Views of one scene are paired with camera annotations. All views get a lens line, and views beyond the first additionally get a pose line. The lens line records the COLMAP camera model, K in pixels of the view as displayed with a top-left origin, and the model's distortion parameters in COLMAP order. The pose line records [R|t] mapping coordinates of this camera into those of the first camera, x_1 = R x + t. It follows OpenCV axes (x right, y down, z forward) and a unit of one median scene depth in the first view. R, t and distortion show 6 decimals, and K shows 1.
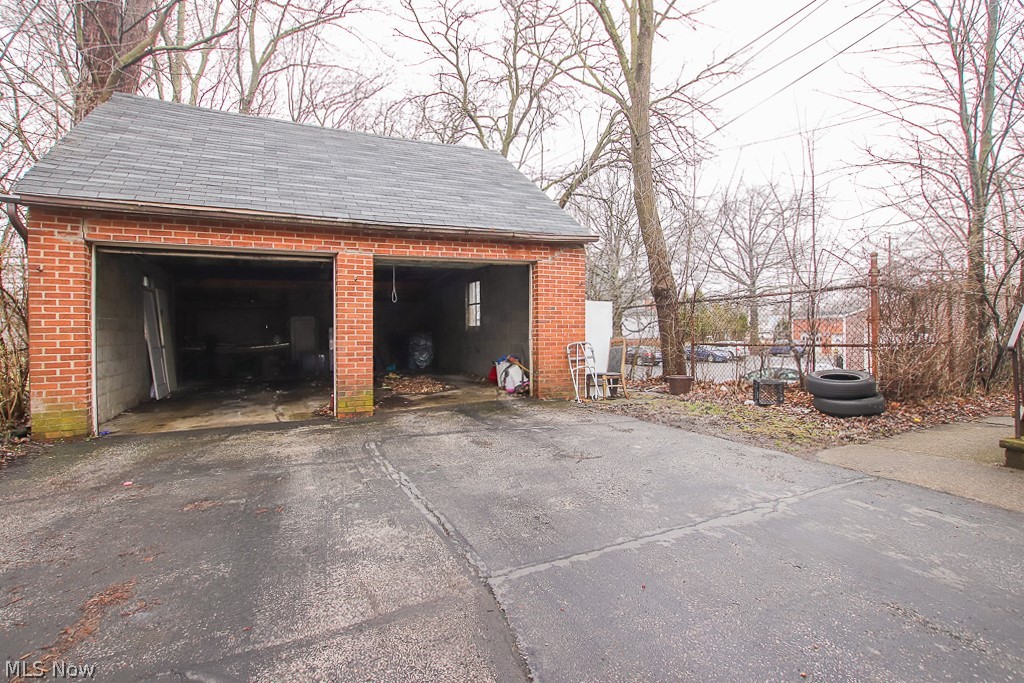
lens RADIAL K [[484.8, 0, 484.5], [0, 484.8, 344.0], [0, 0, 1]] dist [-0.012444, 0.000473]
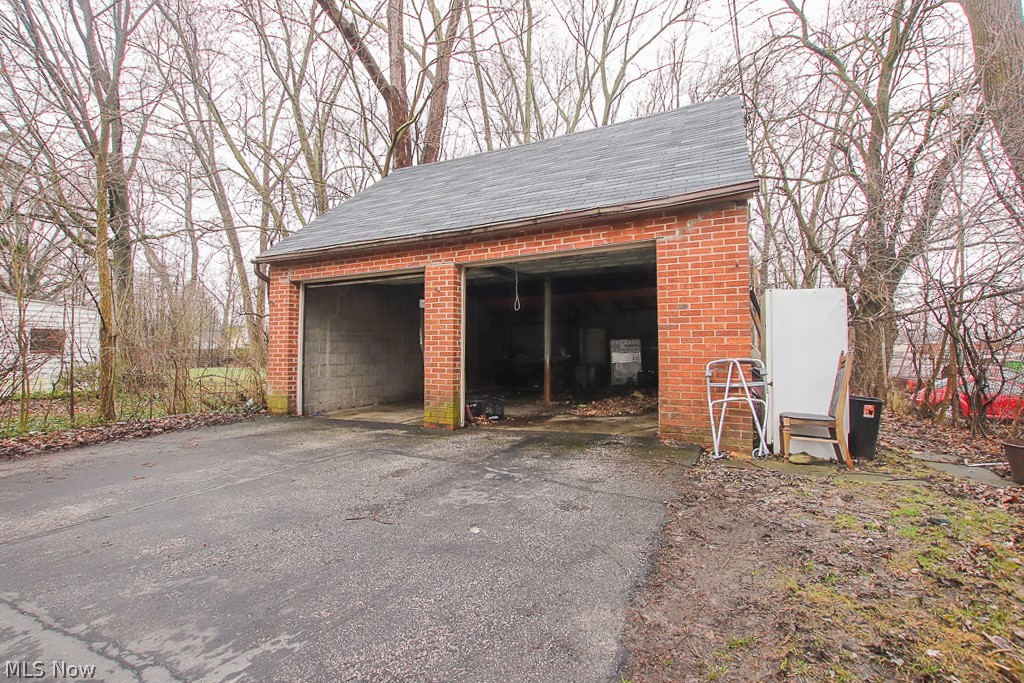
lens RADIAL K [[484.8, 0, 511.6], [0, 484.8, 336.4], [0, 0, 1]] dist [-0.012444, 0.000473]
pose [[0.626643, -0.014709, -0.779167, 0.613721], [-0.022067, 0.999086, -0.036608, -0.004373], [0.778994, 0.040134, 0.625746, 0.490581]]
